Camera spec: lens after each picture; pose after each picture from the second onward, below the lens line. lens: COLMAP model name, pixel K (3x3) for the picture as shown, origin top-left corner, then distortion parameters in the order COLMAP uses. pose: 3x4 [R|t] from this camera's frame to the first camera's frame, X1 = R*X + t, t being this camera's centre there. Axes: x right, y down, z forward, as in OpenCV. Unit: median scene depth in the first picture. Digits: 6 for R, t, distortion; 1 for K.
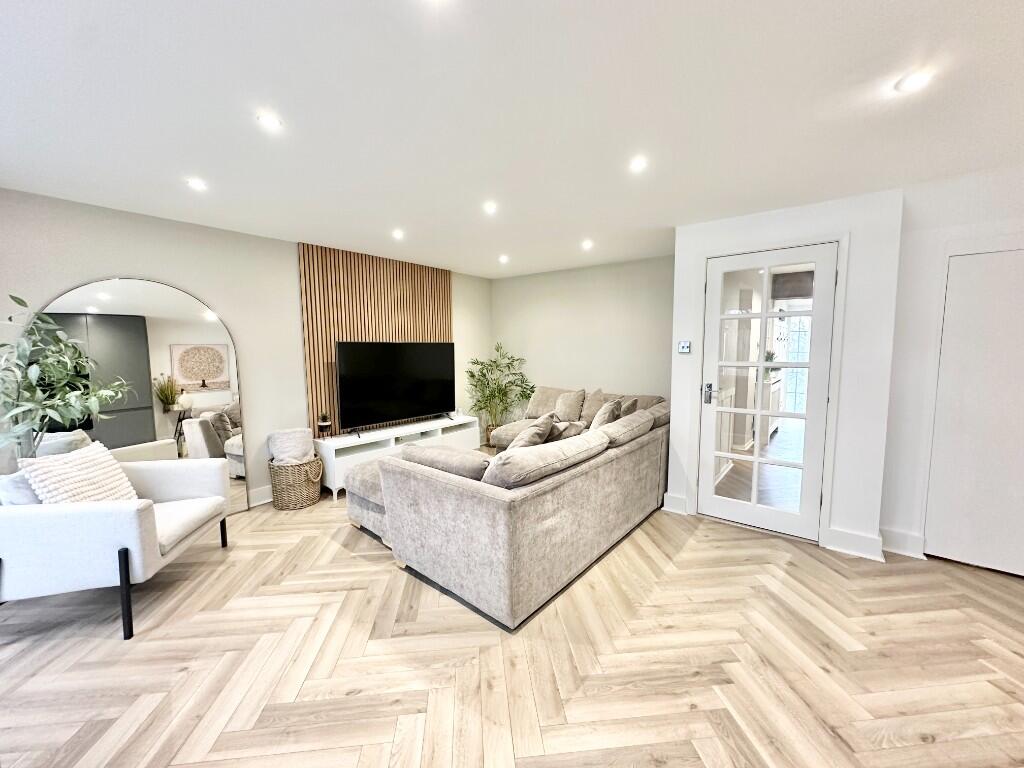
lens RADIAL K [[407.2, 0, 512.5], [0, 407.2, 384.3], [0, 0, 1]] dist [-0.001103, 0.000398]
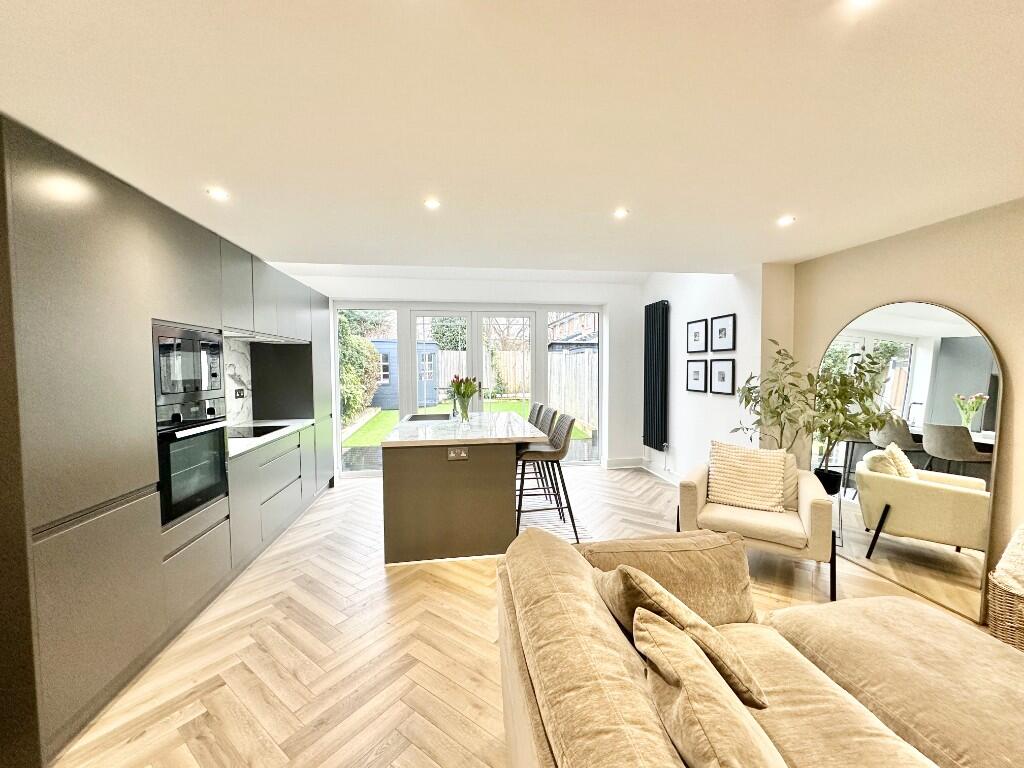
lens RADIAL K [[407.2, 0, 512.5], [0, 407.2, 384.3], [0, 0, 1]] dist [-0.001103, 0.000398]
pose [[-0.678438, 0.044495, -0.733309, 0.347723], [-0.057955, 0.991812, 0.113798, -0.113254], [0.732368, 0.119703, -0.670304, 0.900189]]
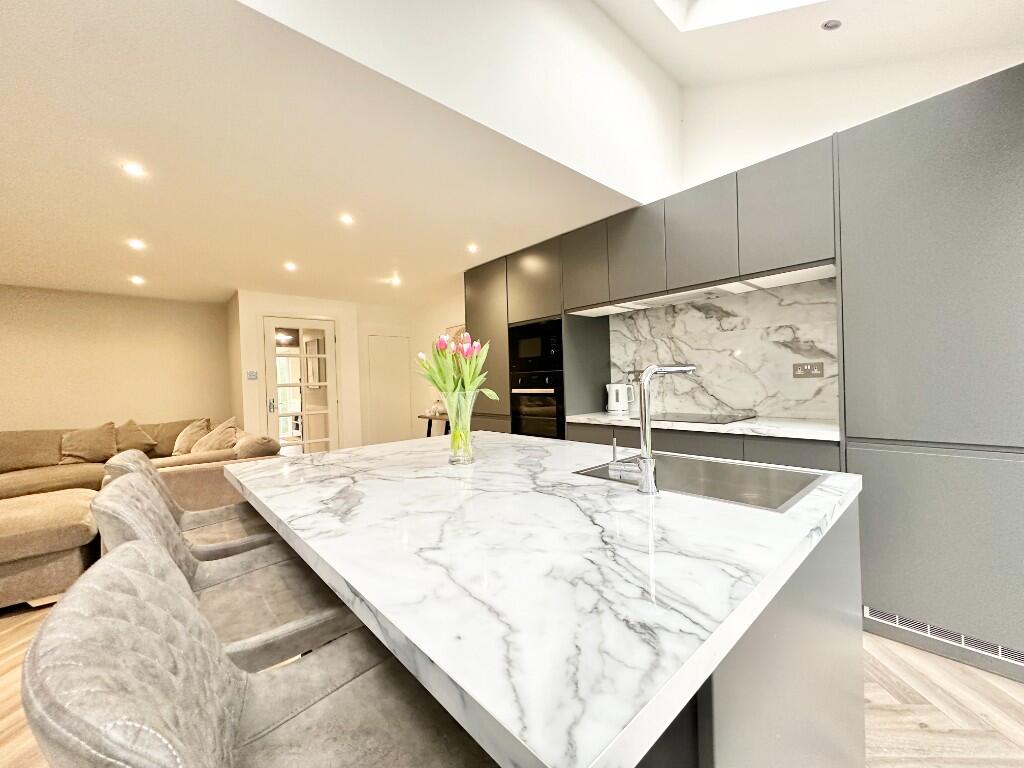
lens RADIAL K [[407.2, 0, 512.5], [0, 407.2, 384.3], [0, 0, 1]] dist [-0.001103, 0.000398]
pose [[0.156979, -0.008926, 0.987562, -0.847977], [0.123768, 0.992253, -0.010706, 0.068645], [-0.979816, 0.123909, 0.156867, -0.102317]]
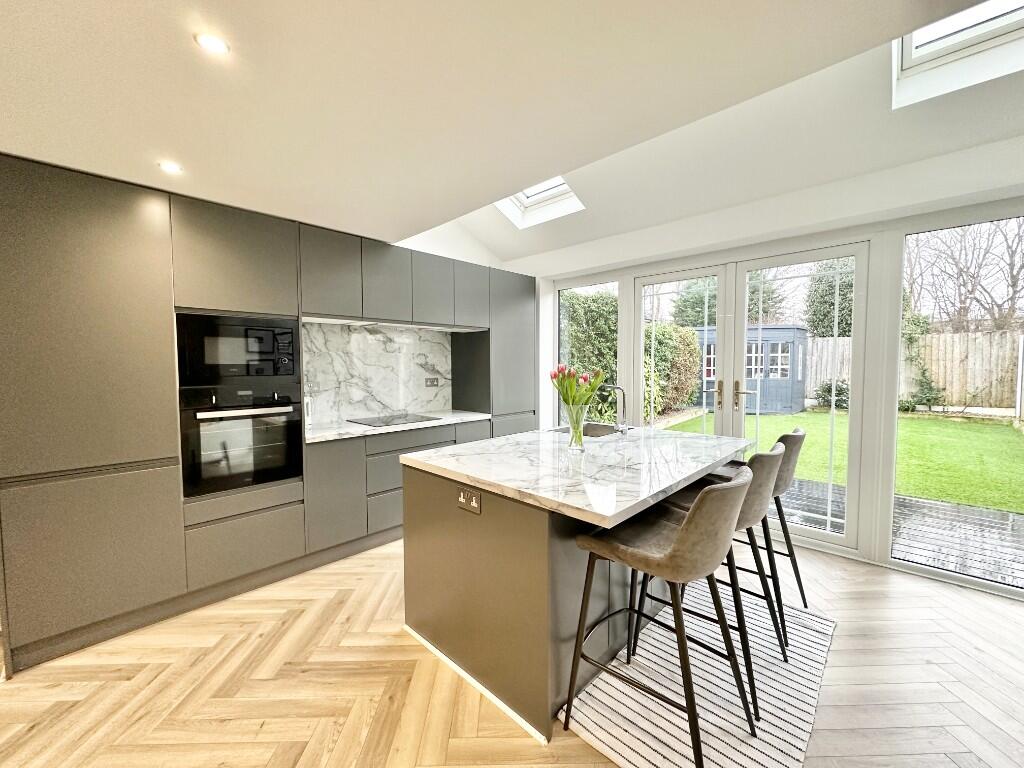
lens RADIAL K [[406.9, 0, 514.1], [0, 406.9, 384.4], [0, 0, 1]] dist [0.000410, 0.000302]
pose [[-0.996087, 0.006224, 0.088161, -0.365212], [0.018878, 0.989480, 0.143436, -0.068263], [-0.086341, 0.144539, -0.985725, 0.704992]]
